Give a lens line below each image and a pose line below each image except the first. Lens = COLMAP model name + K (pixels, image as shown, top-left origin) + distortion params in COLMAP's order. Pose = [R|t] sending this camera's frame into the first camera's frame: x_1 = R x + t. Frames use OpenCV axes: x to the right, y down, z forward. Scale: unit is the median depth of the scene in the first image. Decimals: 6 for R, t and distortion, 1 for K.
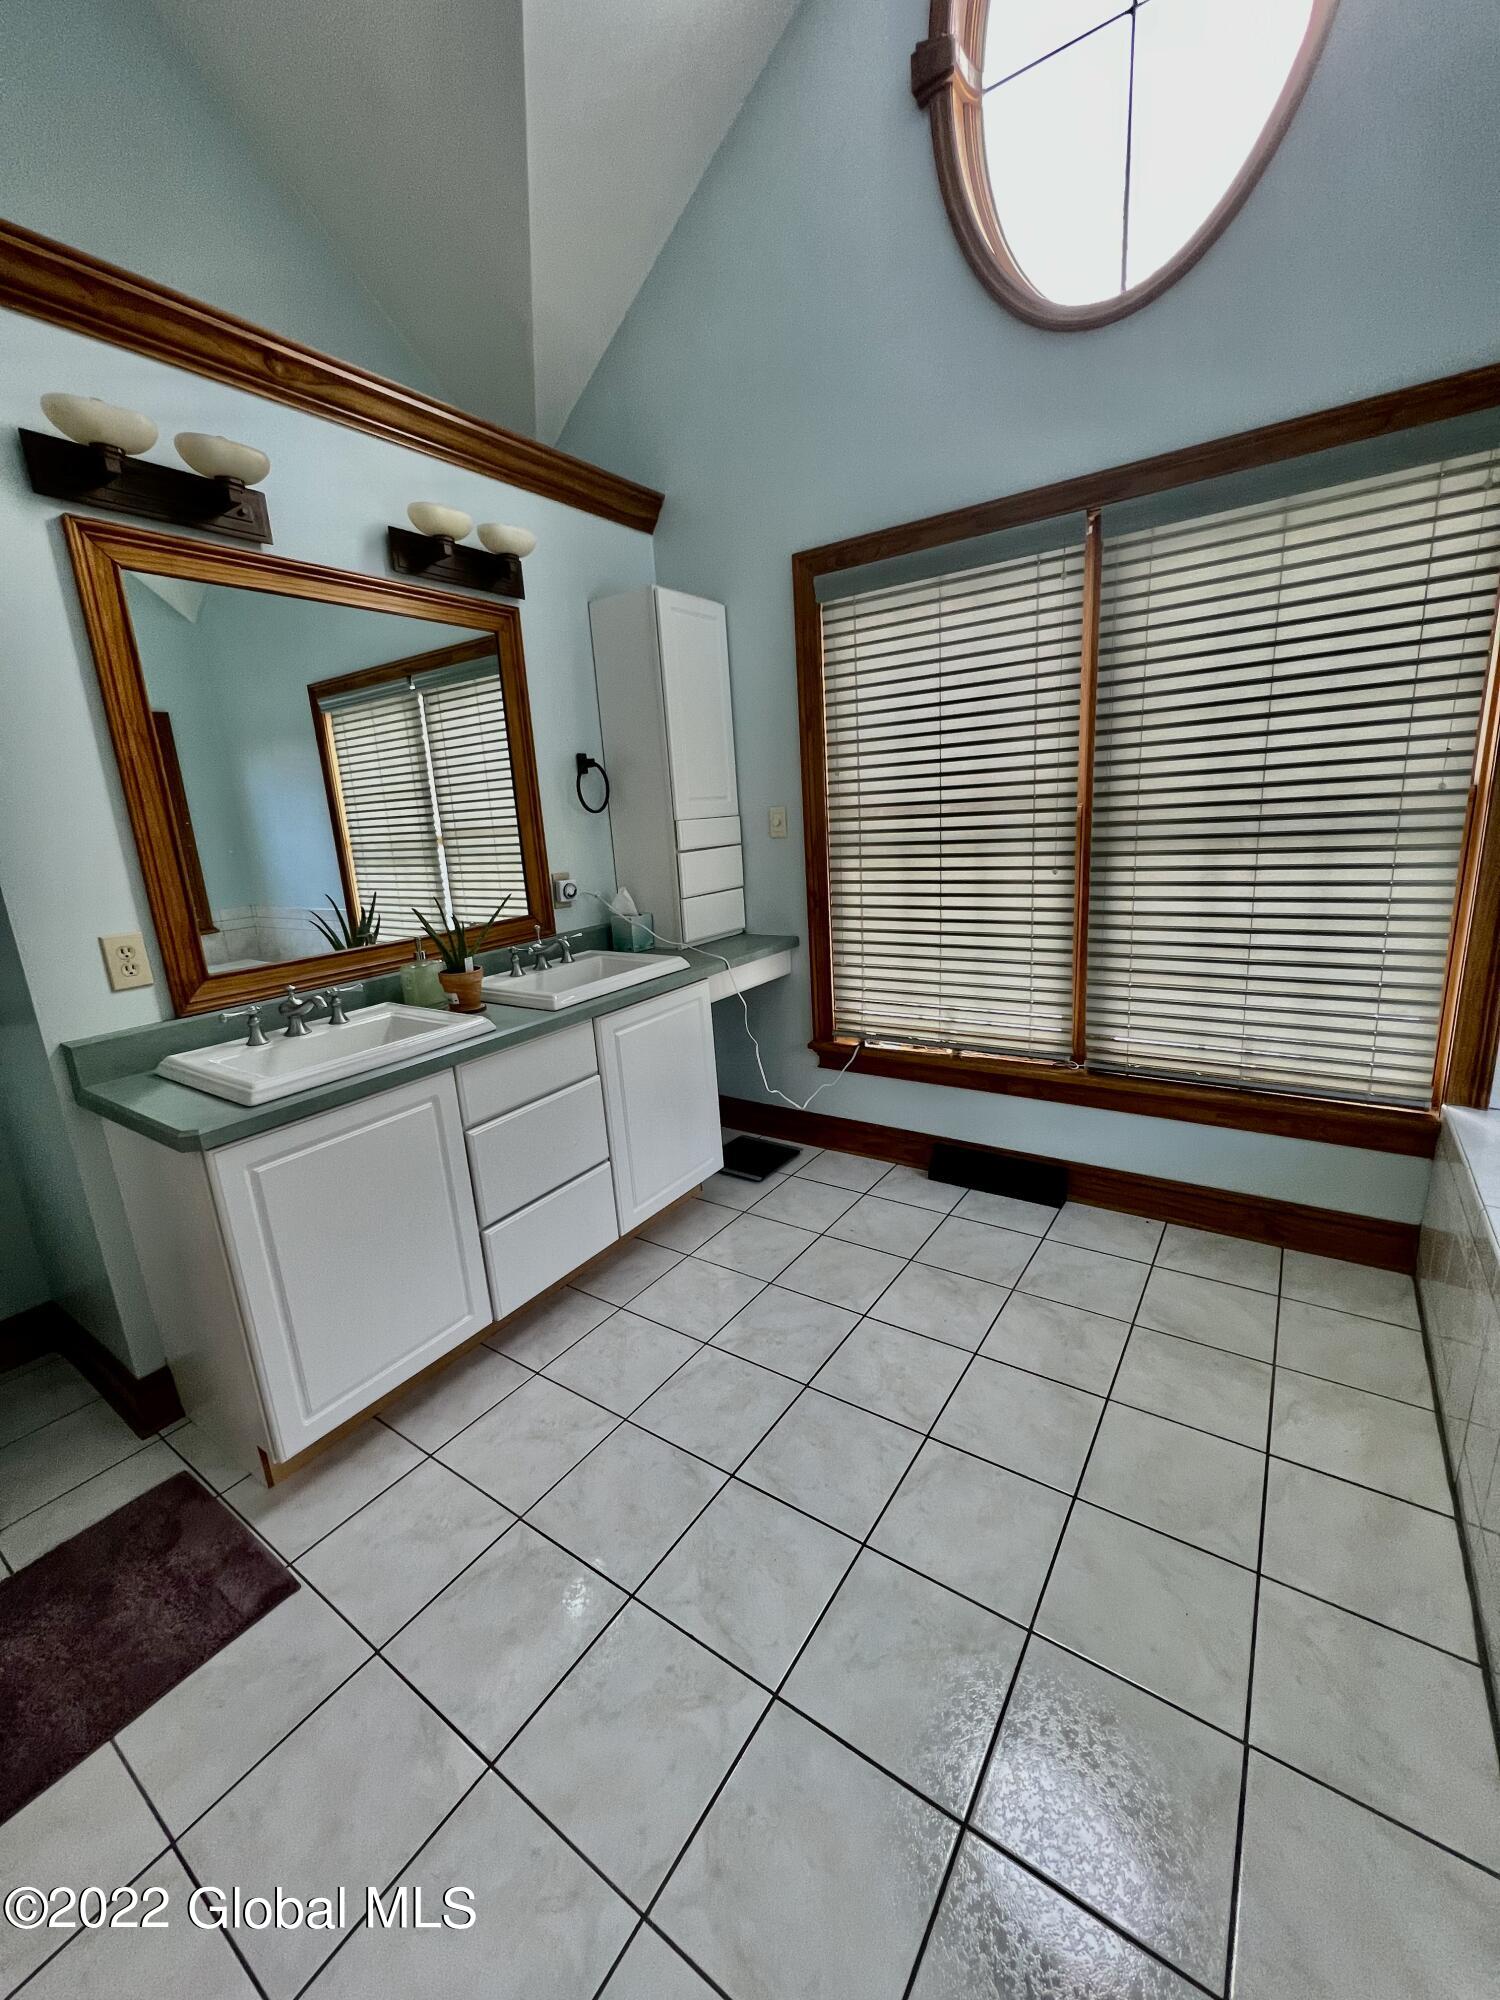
lens RADIAL K [[798.6, 0, 745.9], [0, 798.6, 994.0], [0, 0, 1]] dist [-0.001544, 0.000207]
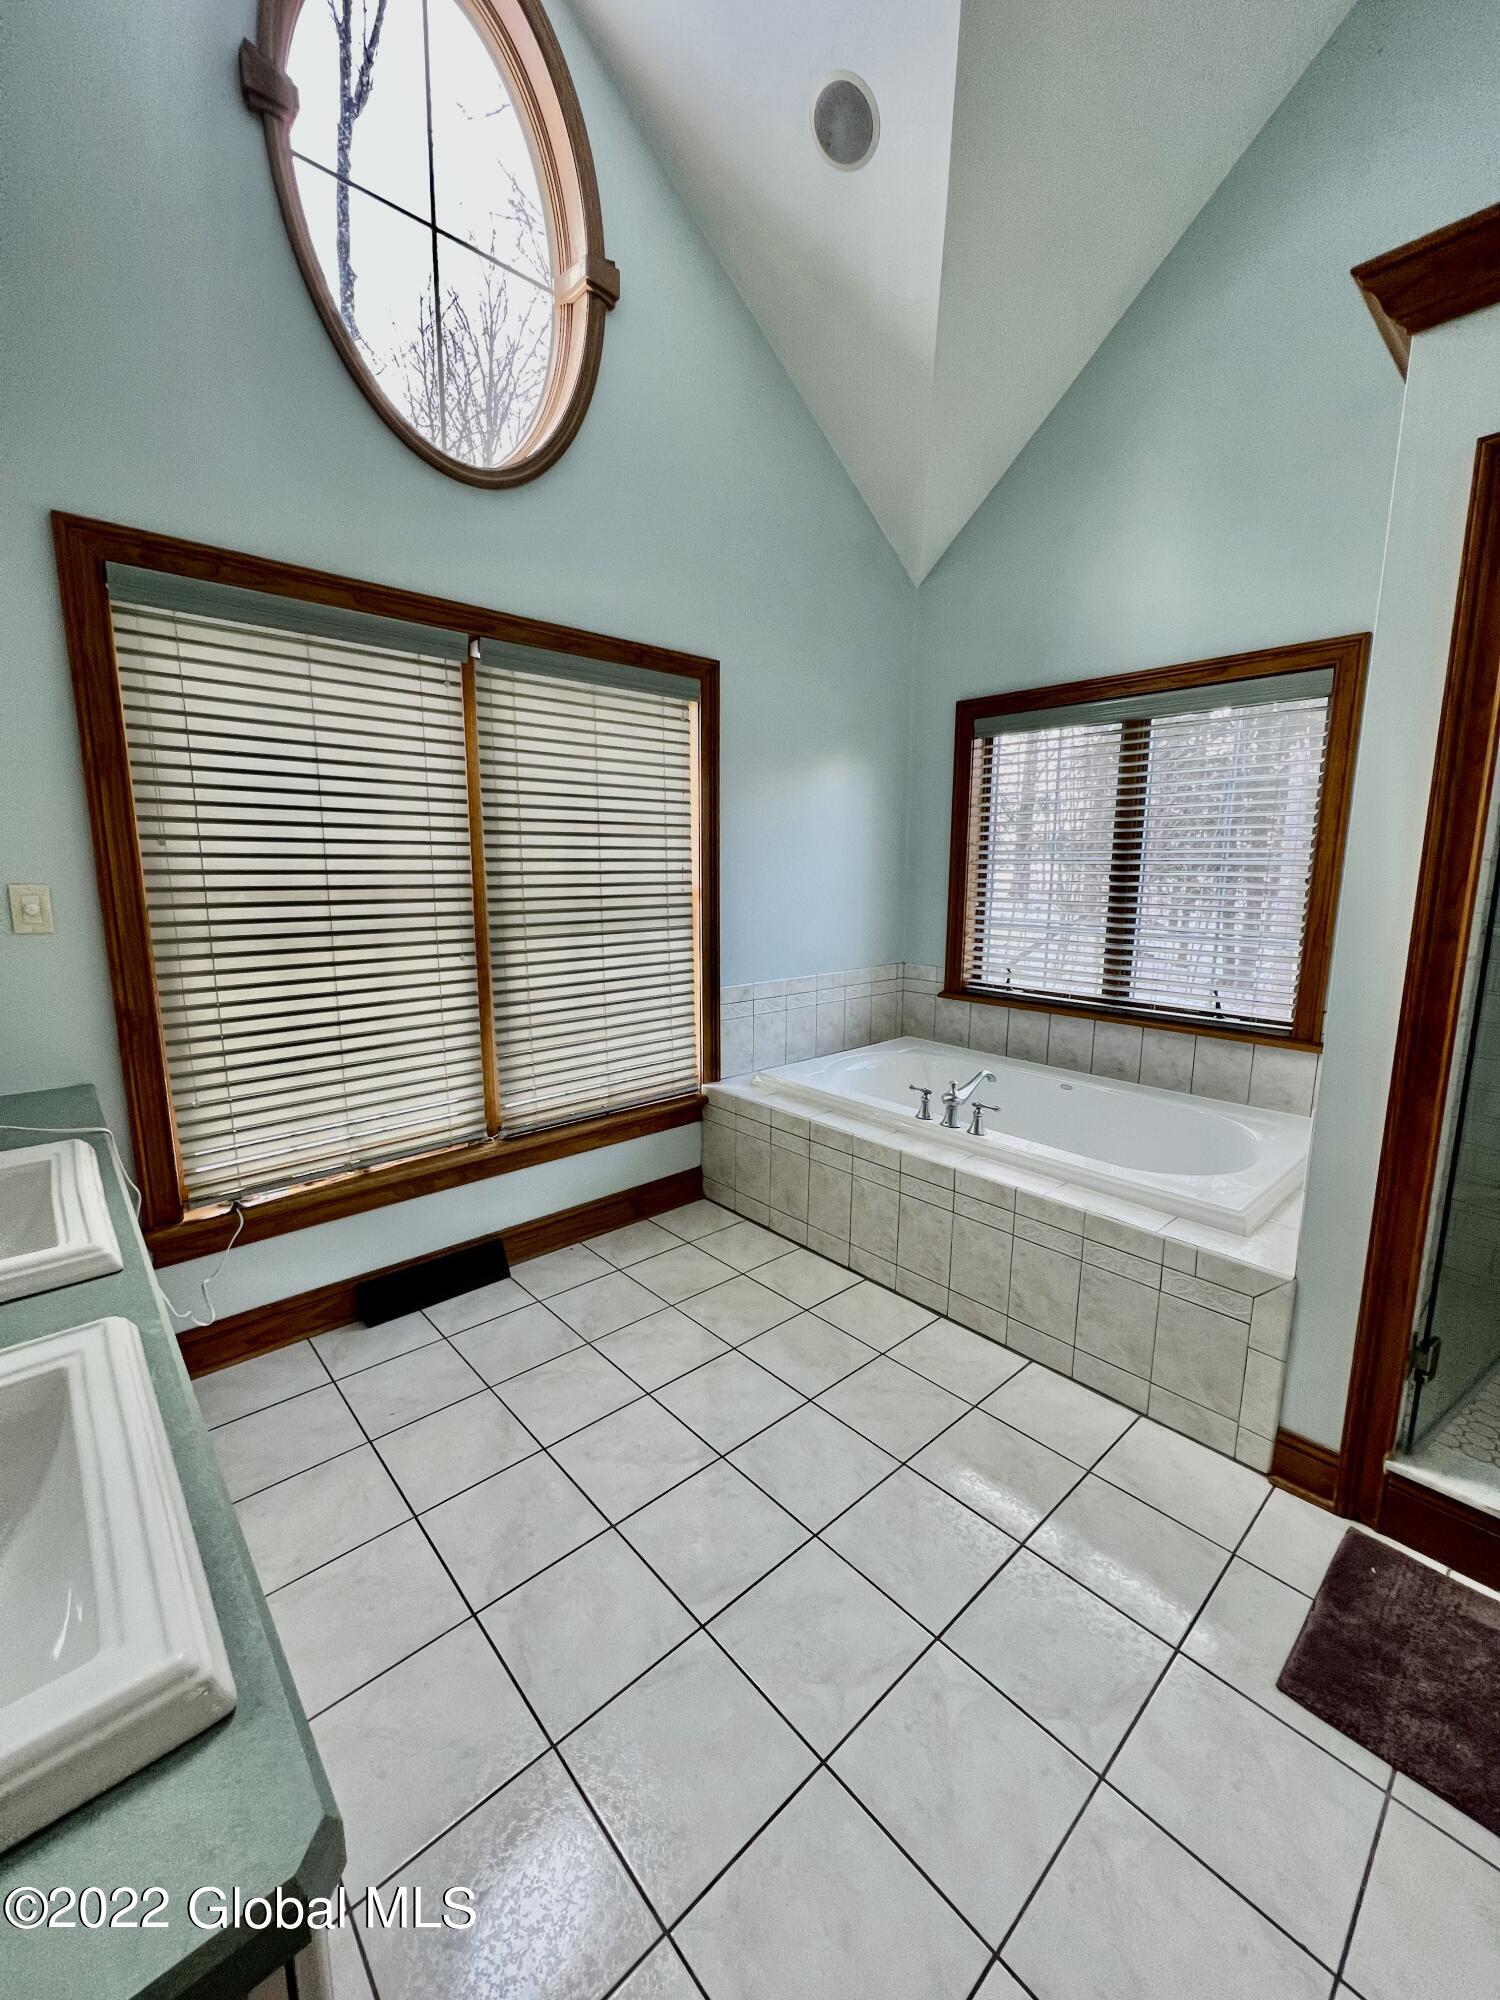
lens RADIAL K [[798.6, 0, 746.9], [0, 798.6, 1001.0], [0, 0, 1]] dist [-0.001544, 0.000207]
pose [[0.222977, -0.097469, 0.969939, -0.512698], [0.209701, 0.976490, 0.049920, -0.069408], [-0.952001, 0.192266, 0.238174, 0.389867]]
